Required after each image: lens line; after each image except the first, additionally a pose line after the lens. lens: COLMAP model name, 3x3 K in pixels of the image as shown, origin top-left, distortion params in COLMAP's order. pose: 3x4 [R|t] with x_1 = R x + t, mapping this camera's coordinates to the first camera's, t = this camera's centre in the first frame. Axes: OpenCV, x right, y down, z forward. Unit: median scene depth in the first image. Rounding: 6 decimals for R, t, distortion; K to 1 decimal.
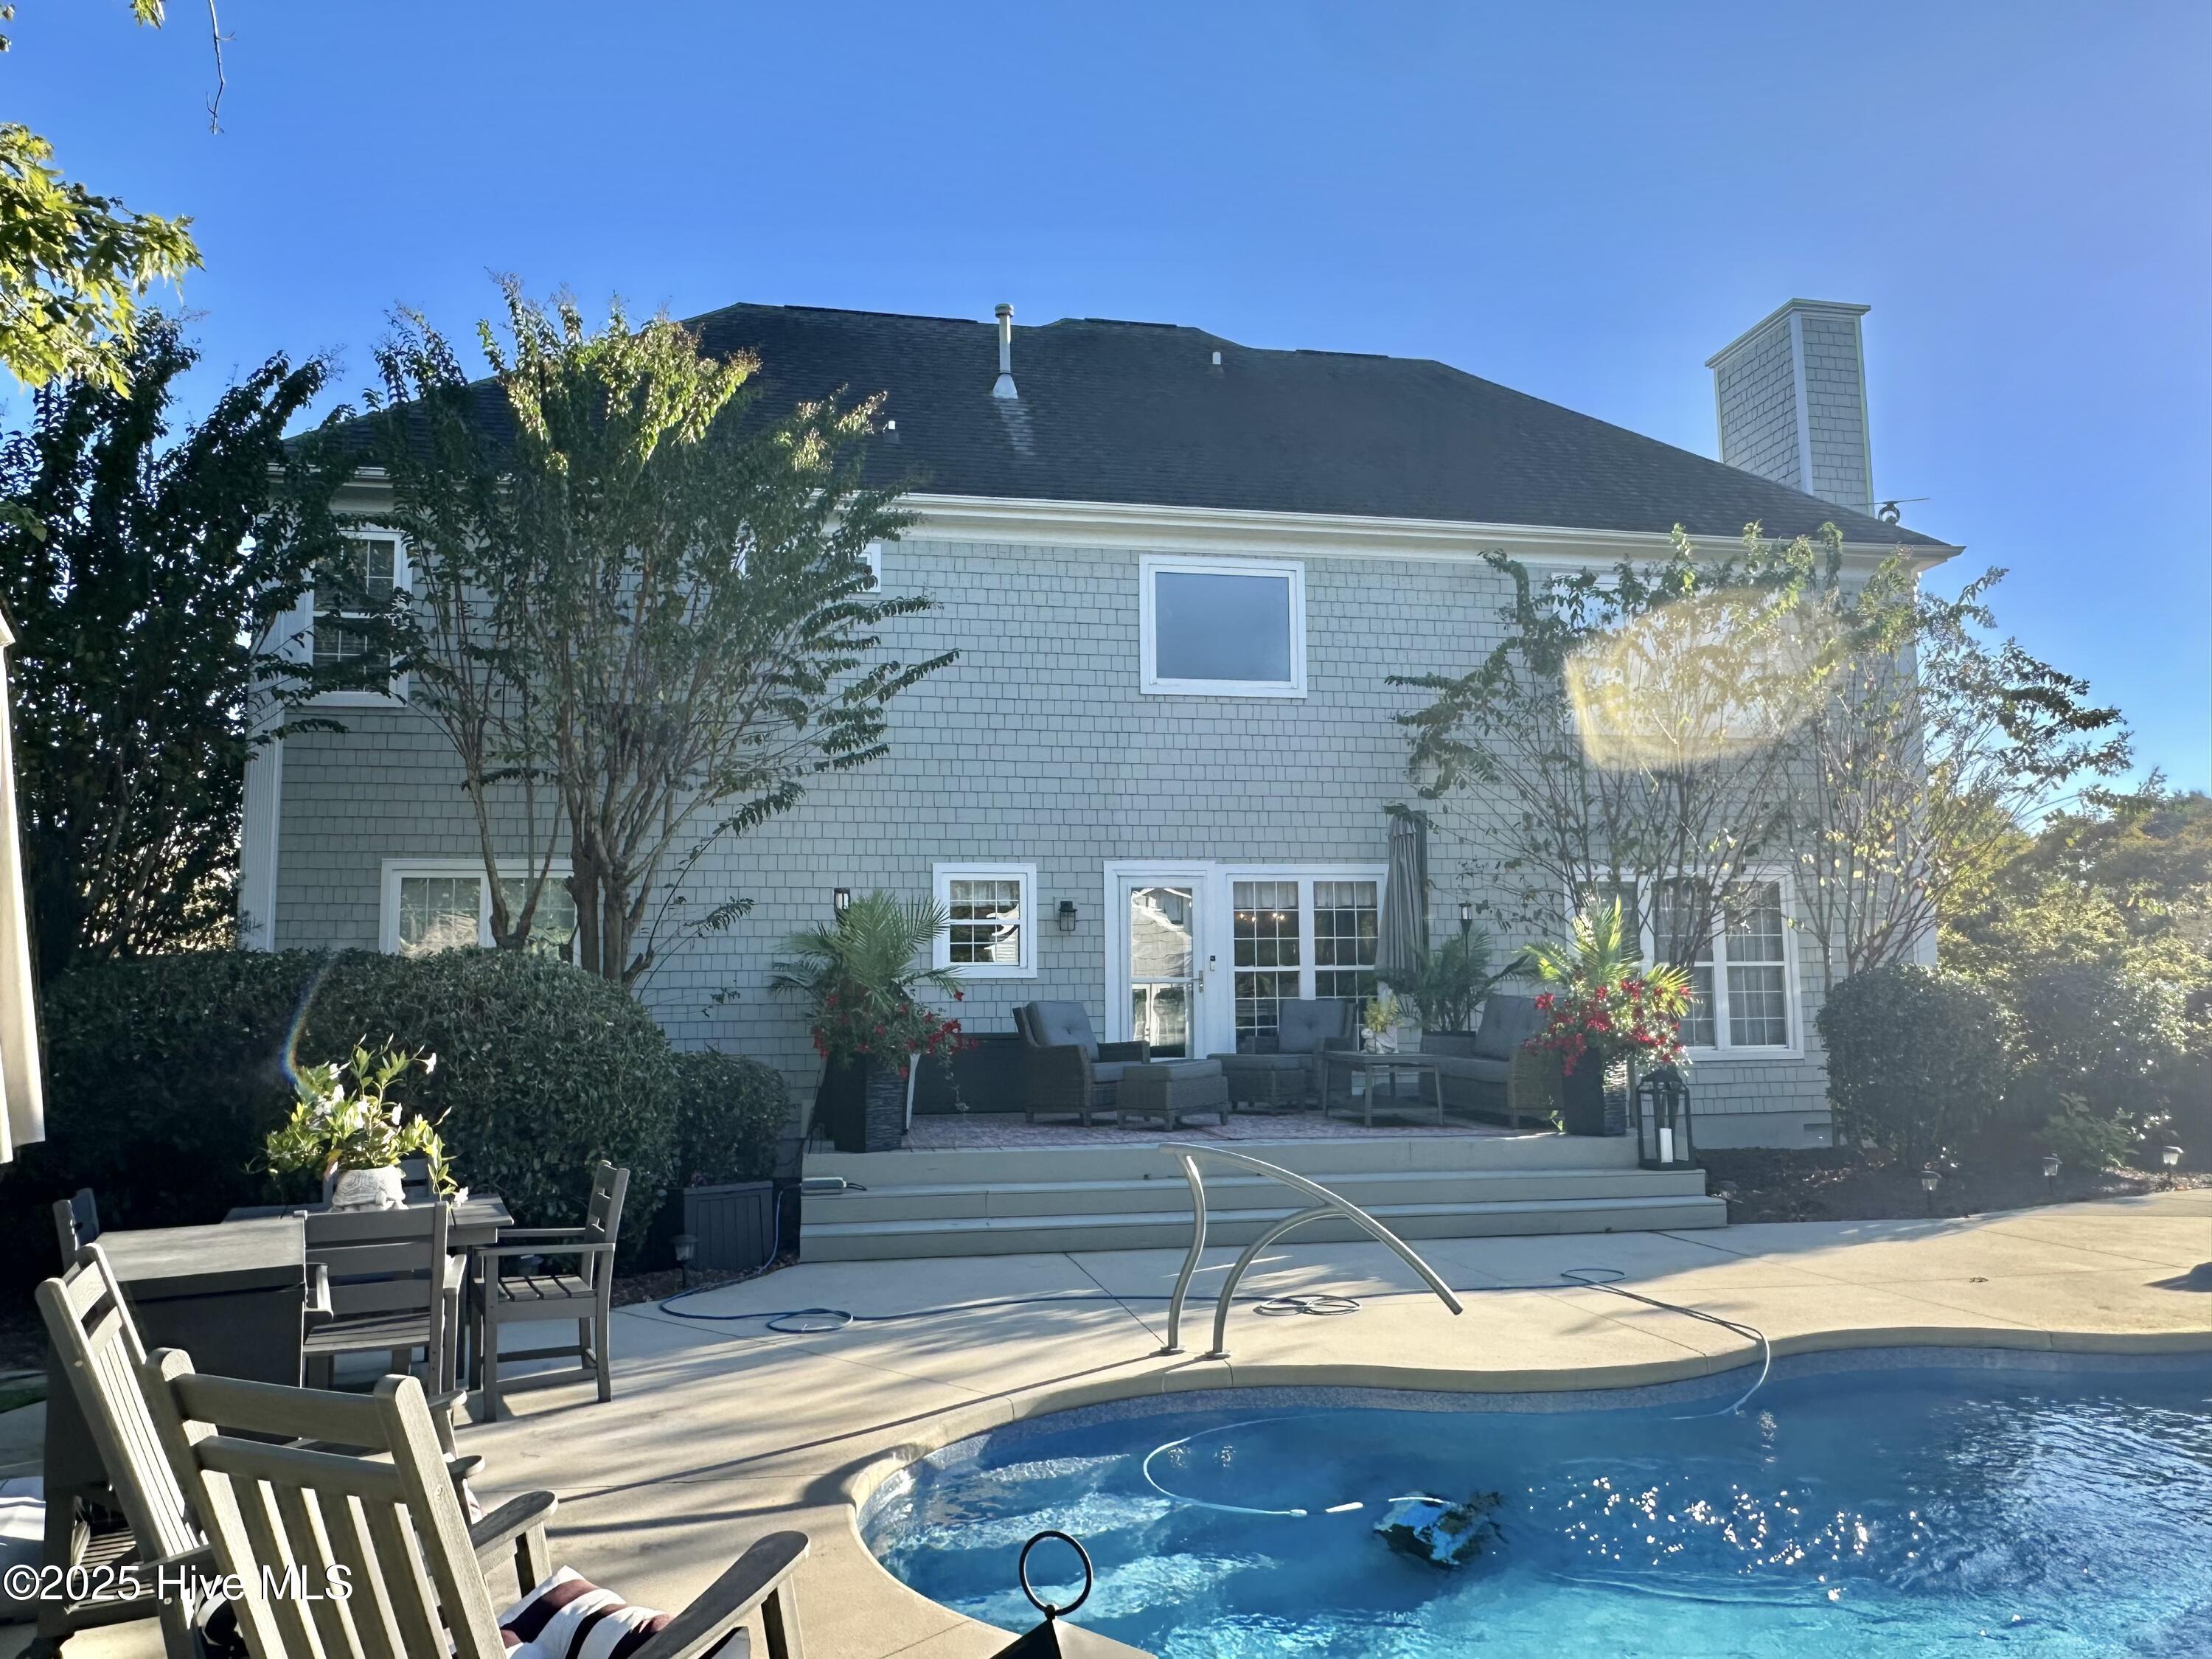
lens RADIAL K [[1491.4, 0, 1107.5], [0, 1491.4, 841.9], [0, 0, 1]] dist [0.007501, 0.001187]
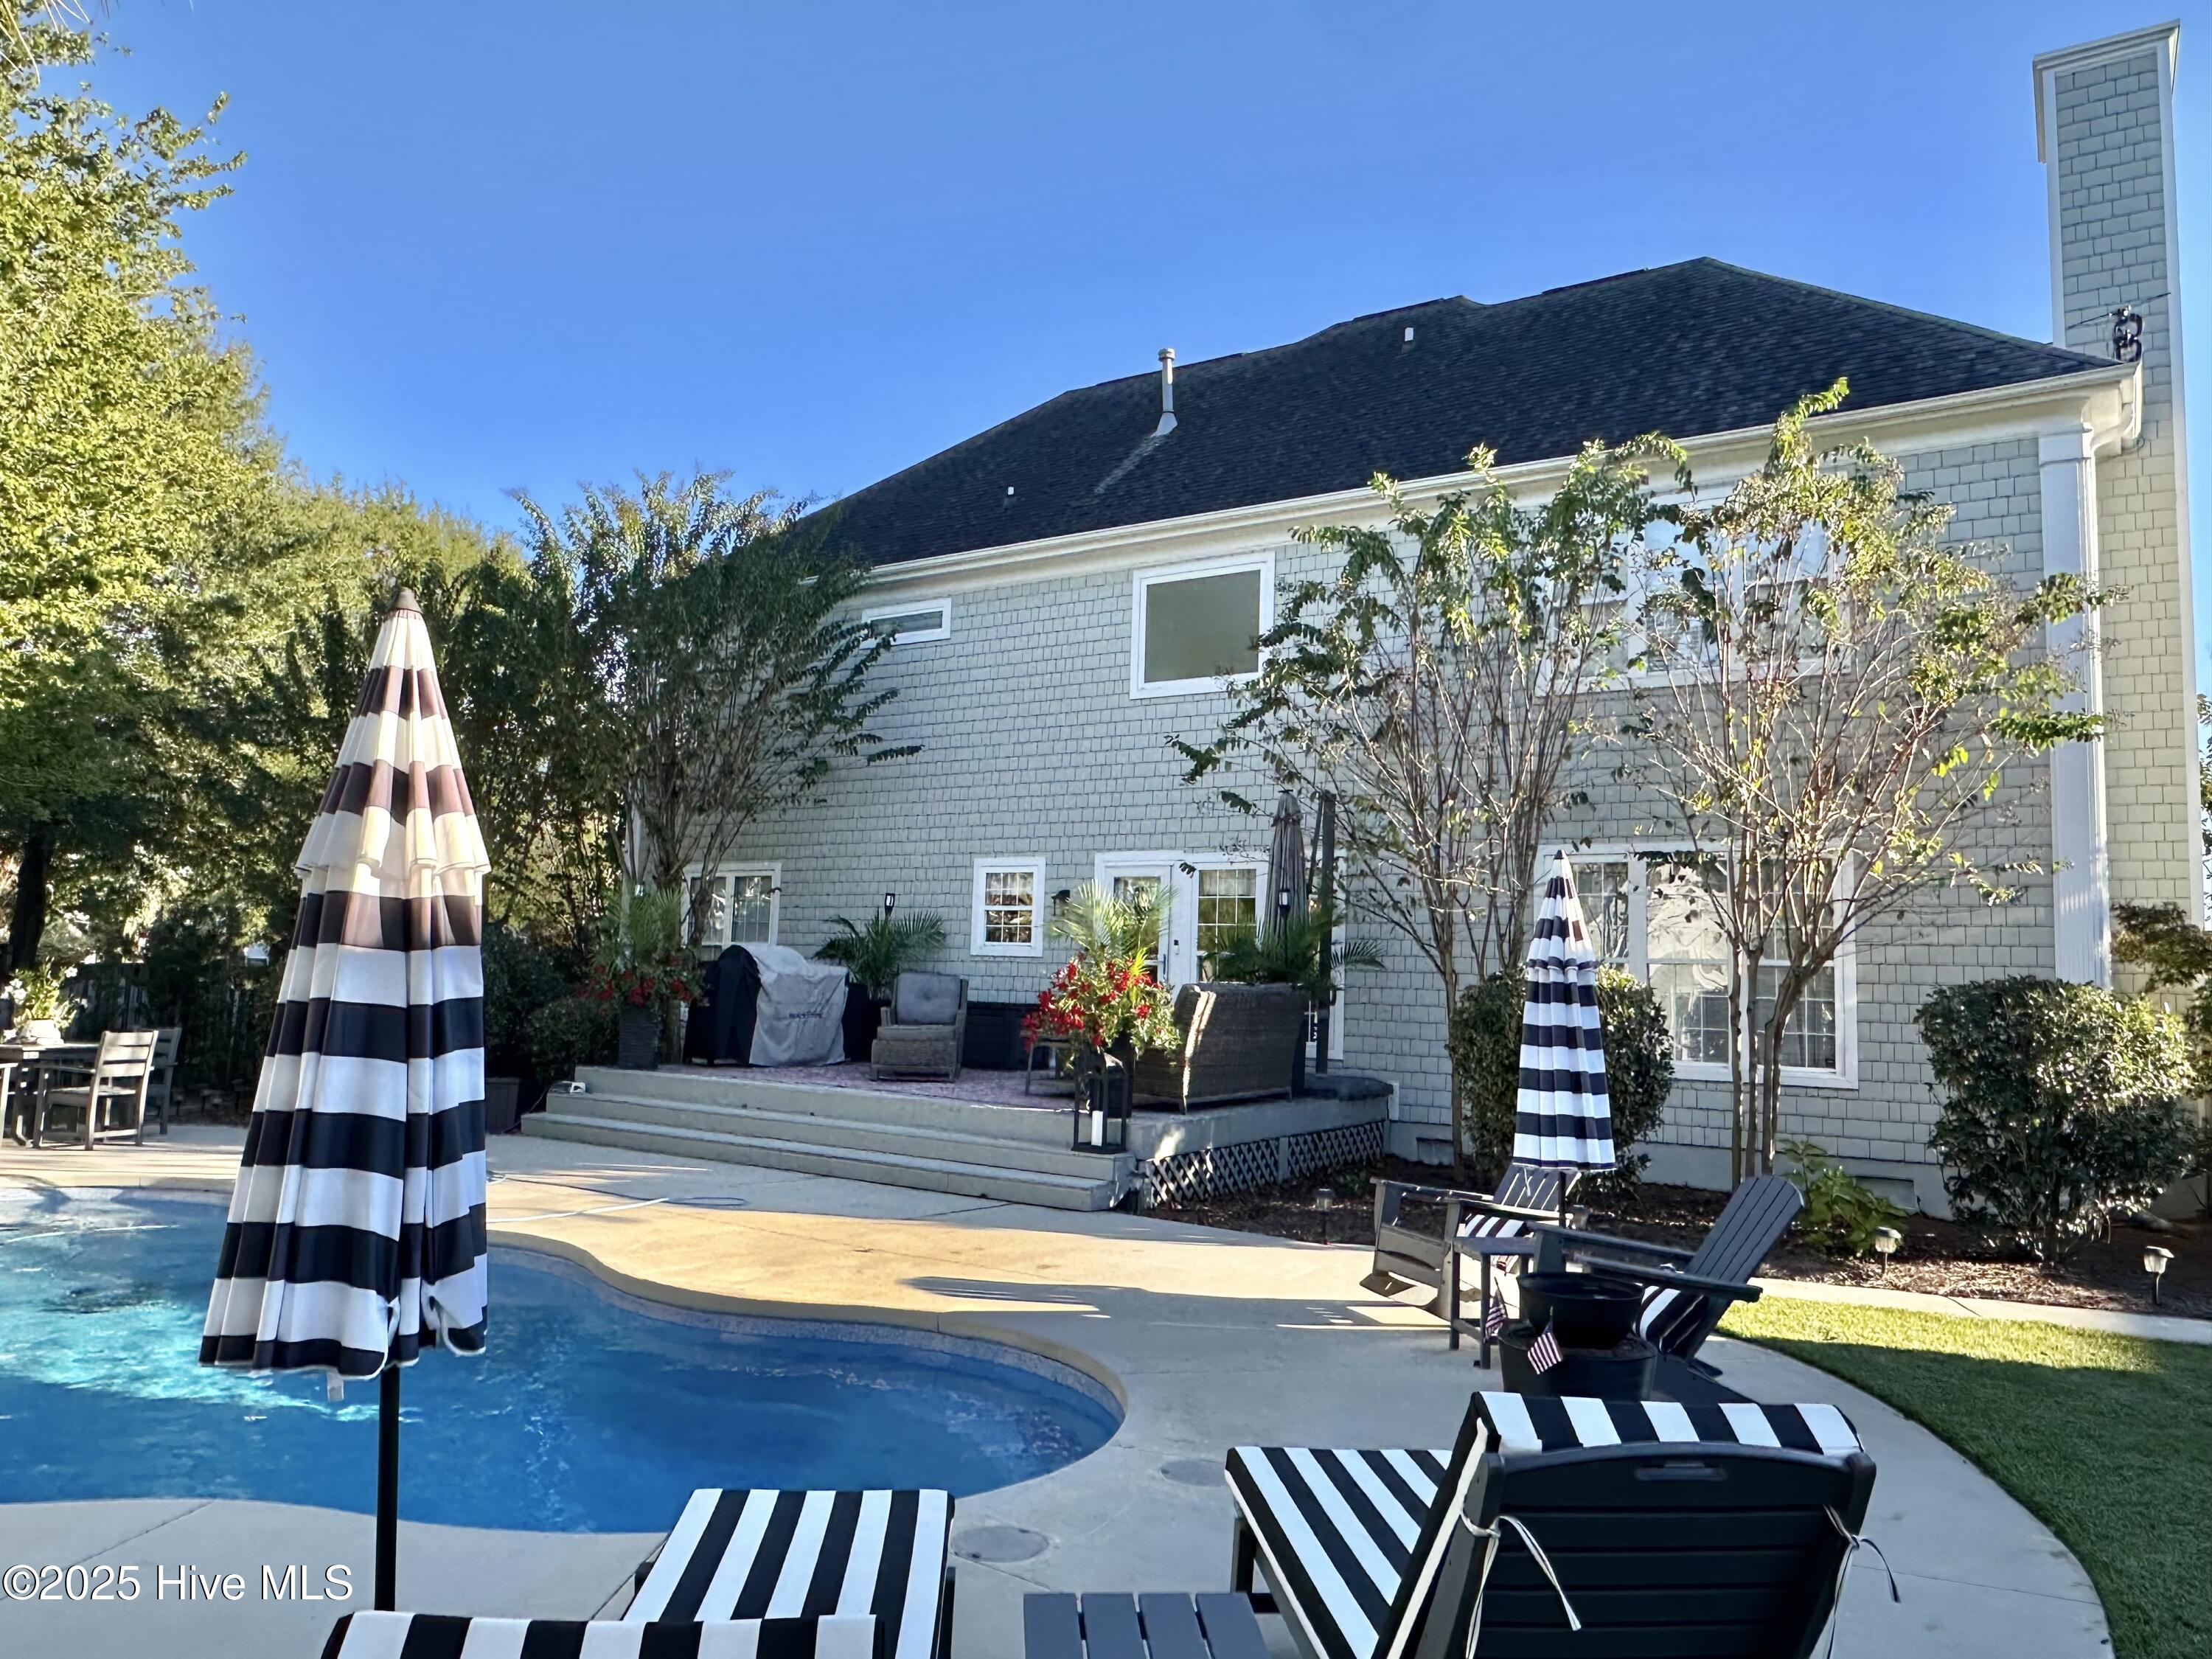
lens RADIAL K [[1491.4, 0, 1109.4], [0, 1491.4, 819.6], [0, 0, 1]] dist [0.007501, 0.001187]
pose [[0.728166, -0.037148, -0.684393, 0.758874], [0.033368, 0.999268, -0.018736, 0.008933], [0.684588, -0.009194, 0.728872, 0.191336]]
